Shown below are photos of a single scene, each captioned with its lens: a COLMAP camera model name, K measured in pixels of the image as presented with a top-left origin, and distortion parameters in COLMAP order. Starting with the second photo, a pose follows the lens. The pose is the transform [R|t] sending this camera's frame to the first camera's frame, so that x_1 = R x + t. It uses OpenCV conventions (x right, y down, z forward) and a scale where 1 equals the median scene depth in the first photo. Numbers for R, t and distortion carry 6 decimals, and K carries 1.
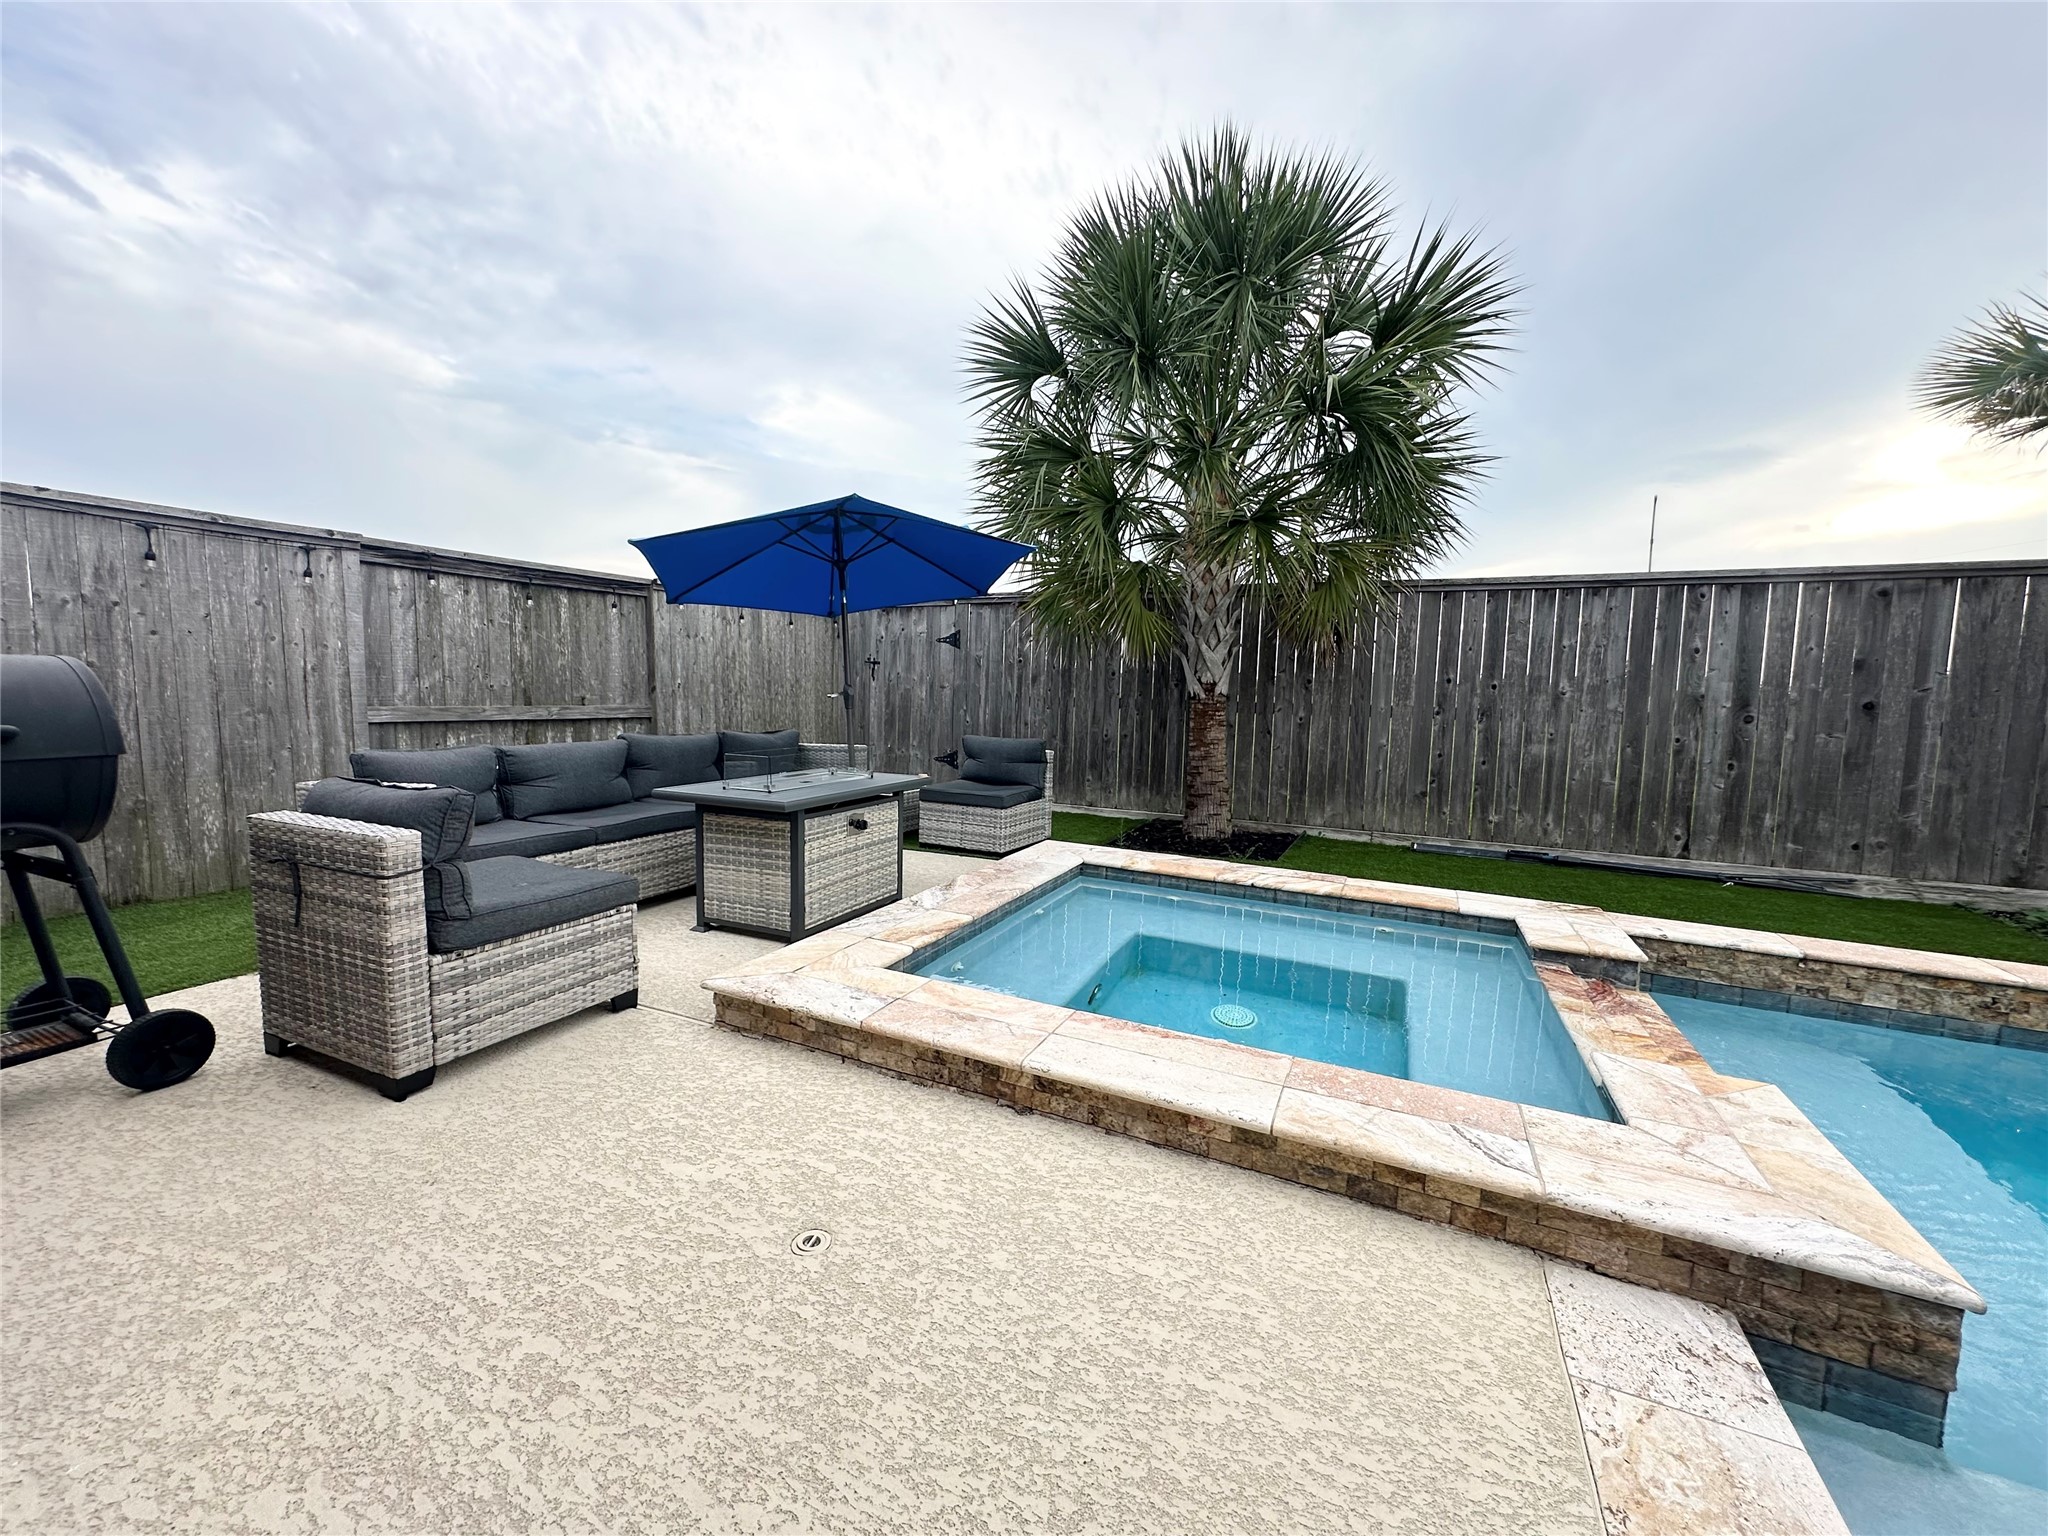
lens RADIAL K [[817.6, 0, 1022.9], [0, 817.6, 765.4], [0, 0, 1]] dist [-0.001888, 0.000713]
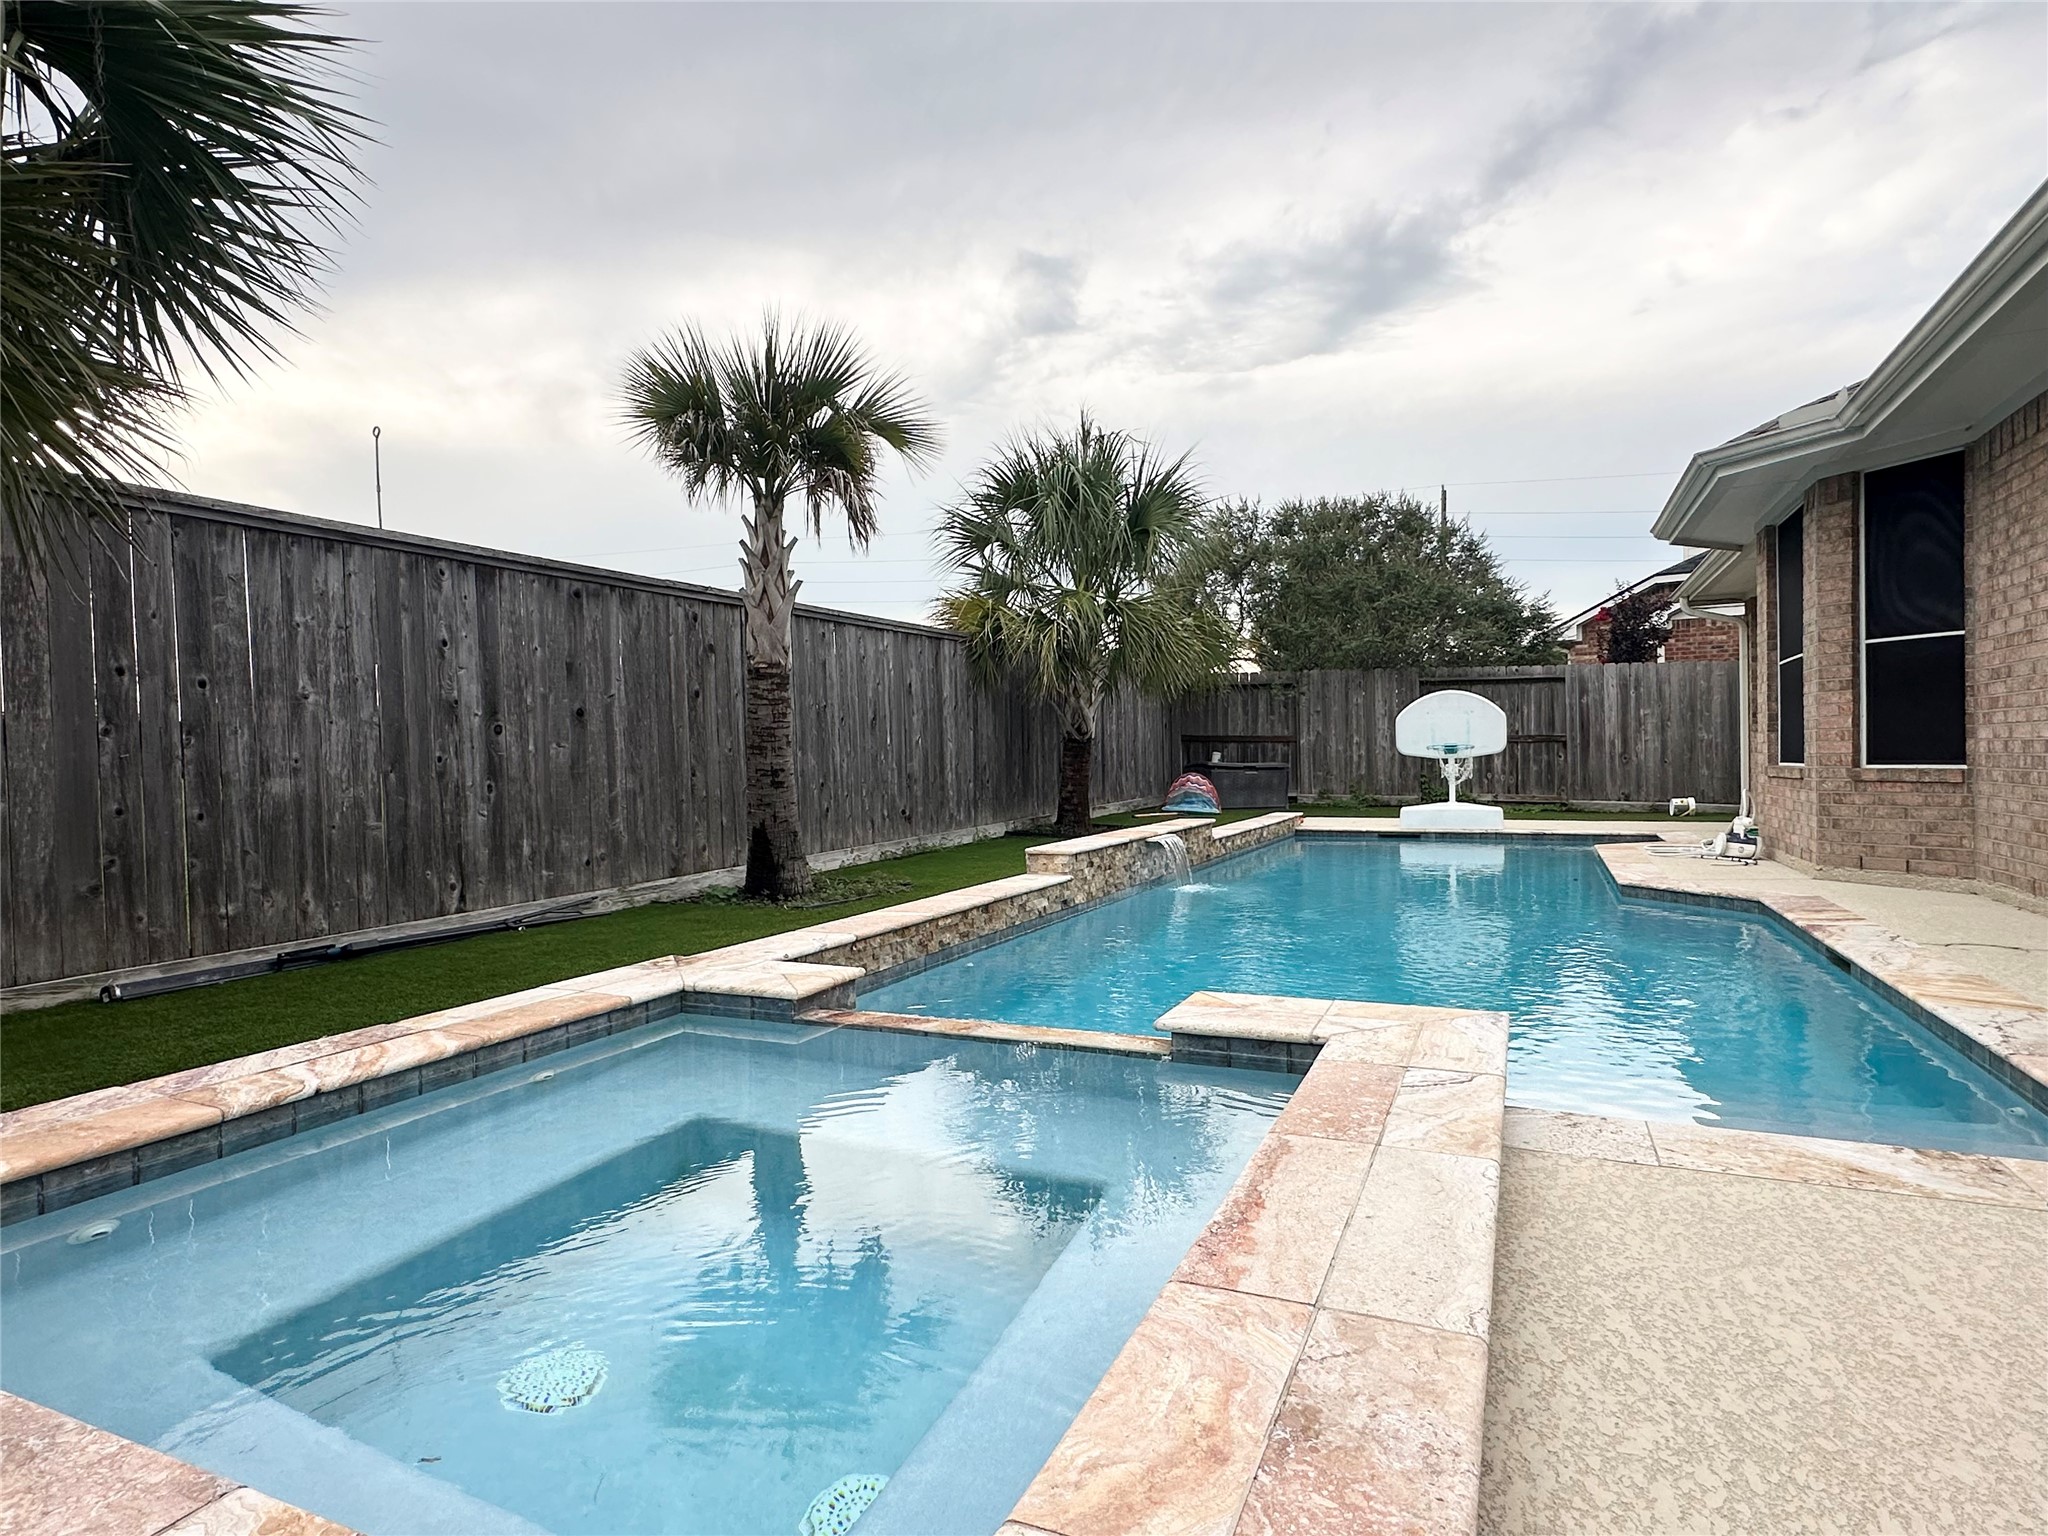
lens RADIAL K [[1105.0, 0, 1029.9], [0, 1105.0, 770.3], [0, 0, 1]] dist [-0.002668, 0.001610]
pose [[-0.017095, -0.044520, 0.998862, -0.253996], [0.114926, 0.992299, 0.046195, -0.005349], [-0.993227, 0.115585, -0.011847, 0.516020]]
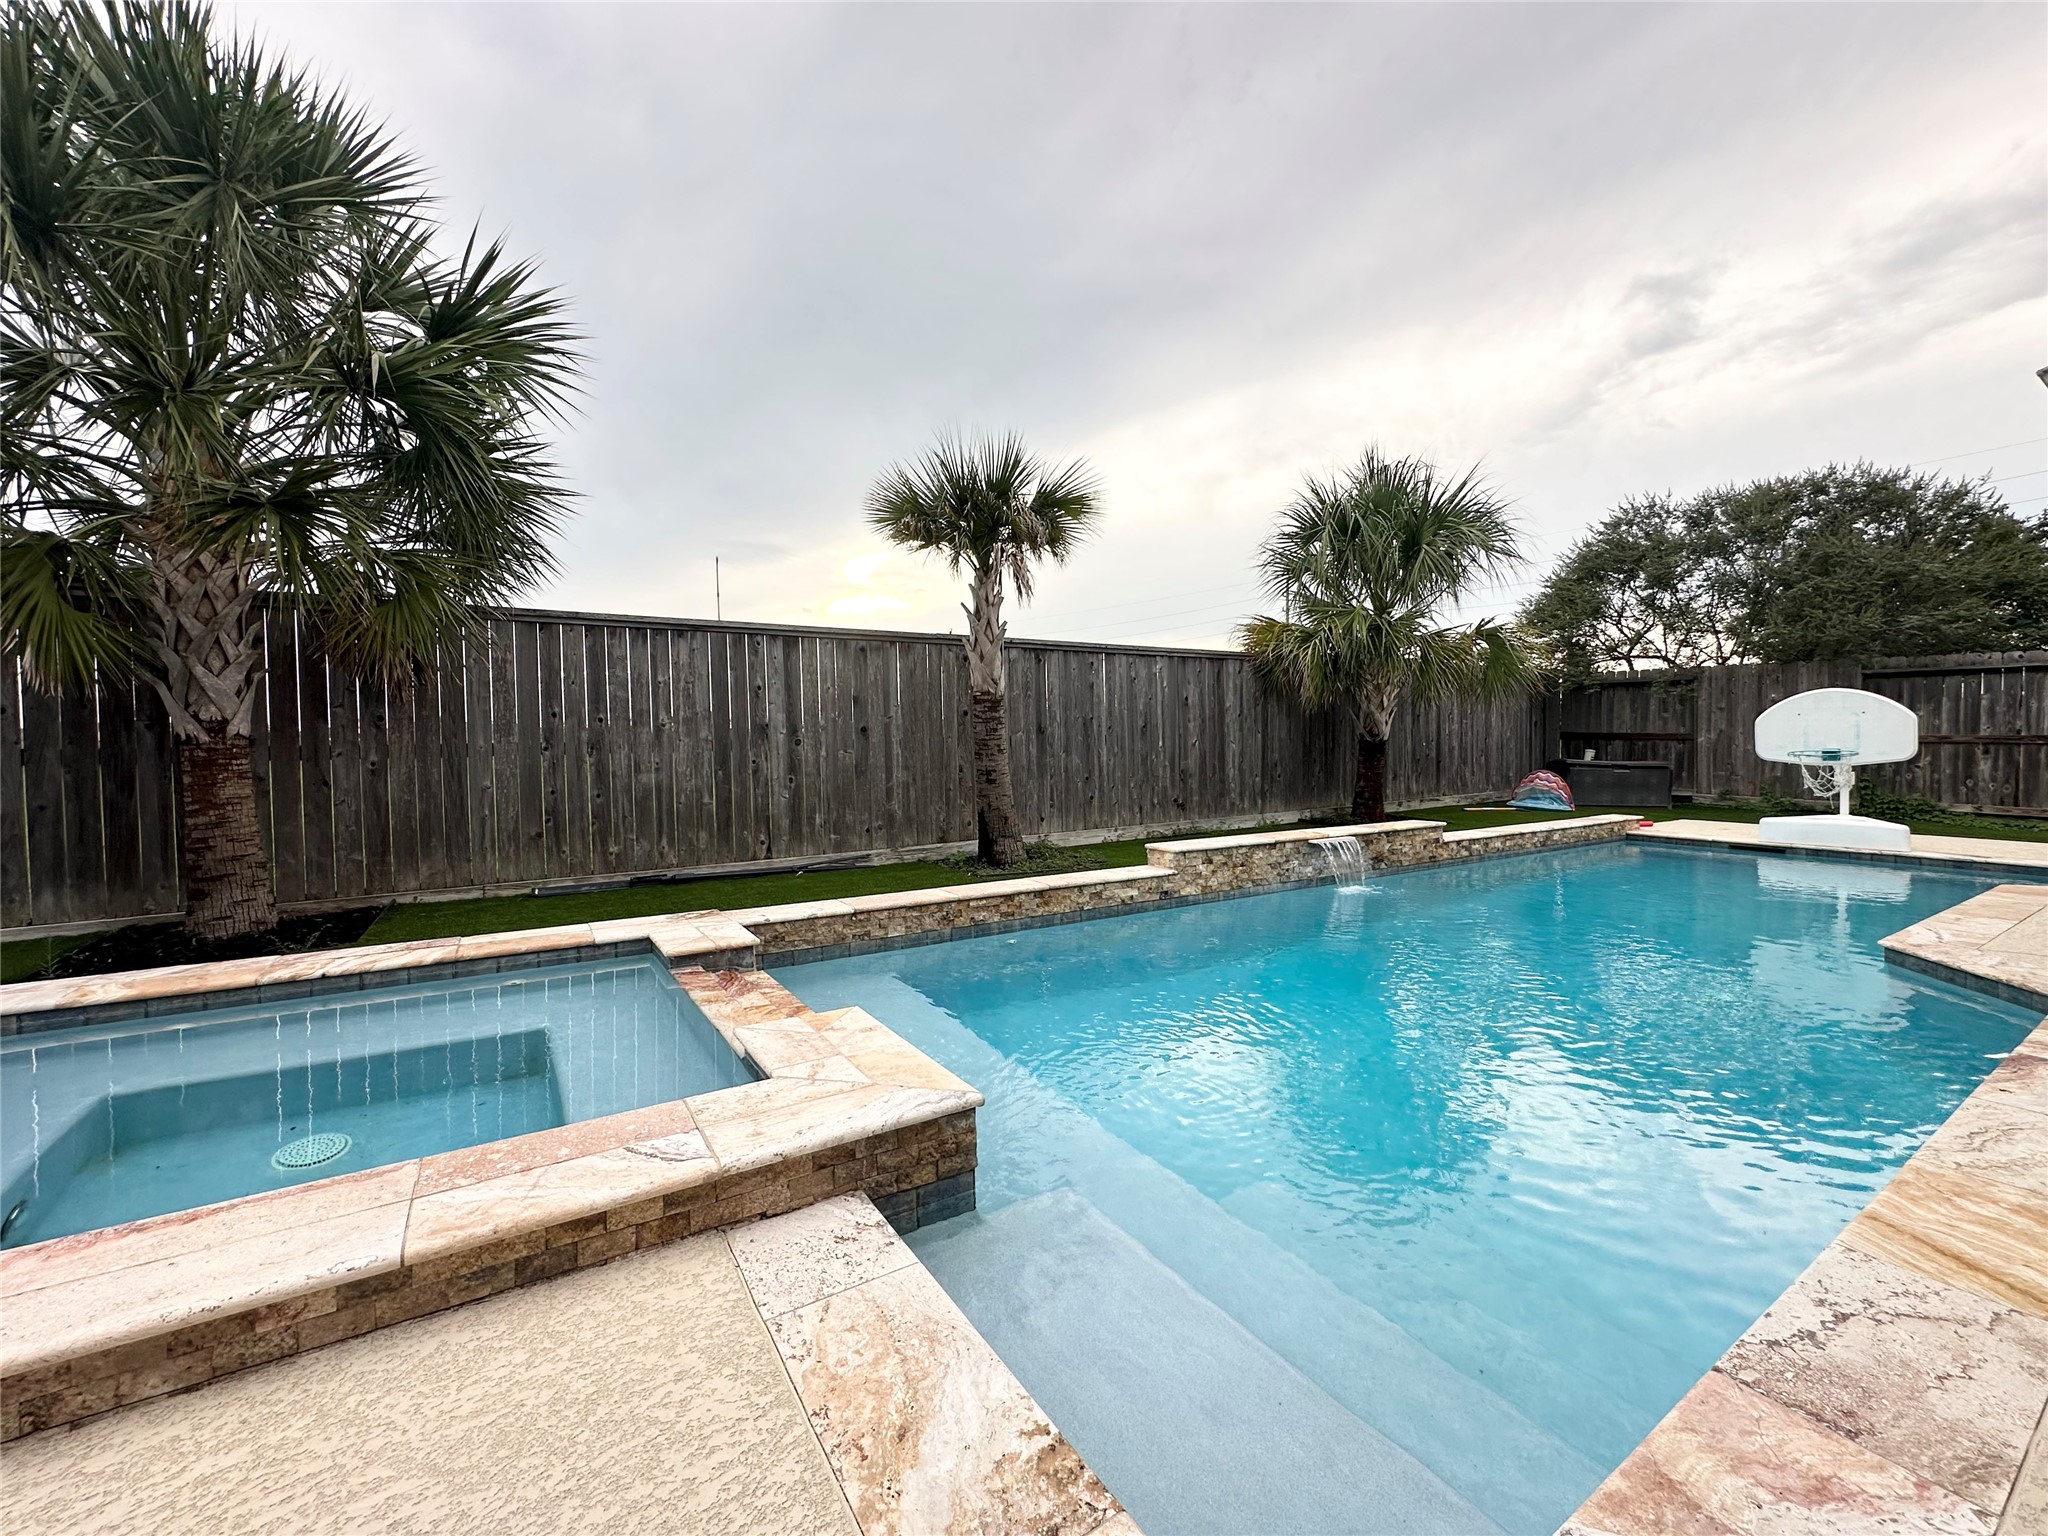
lens RADIAL K [[817.6, 0, 1025.6], [0, 817.6, 764.0], [0, 0, 1]] dist [-0.001888, 0.000713]
pose [[0.533065, -0.056778, 0.844167, -0.000836], [0.107361, 0.994220, -0.000924, 0.018029], [-0.839235, 0.091124, 0.536080, 0.022663]]
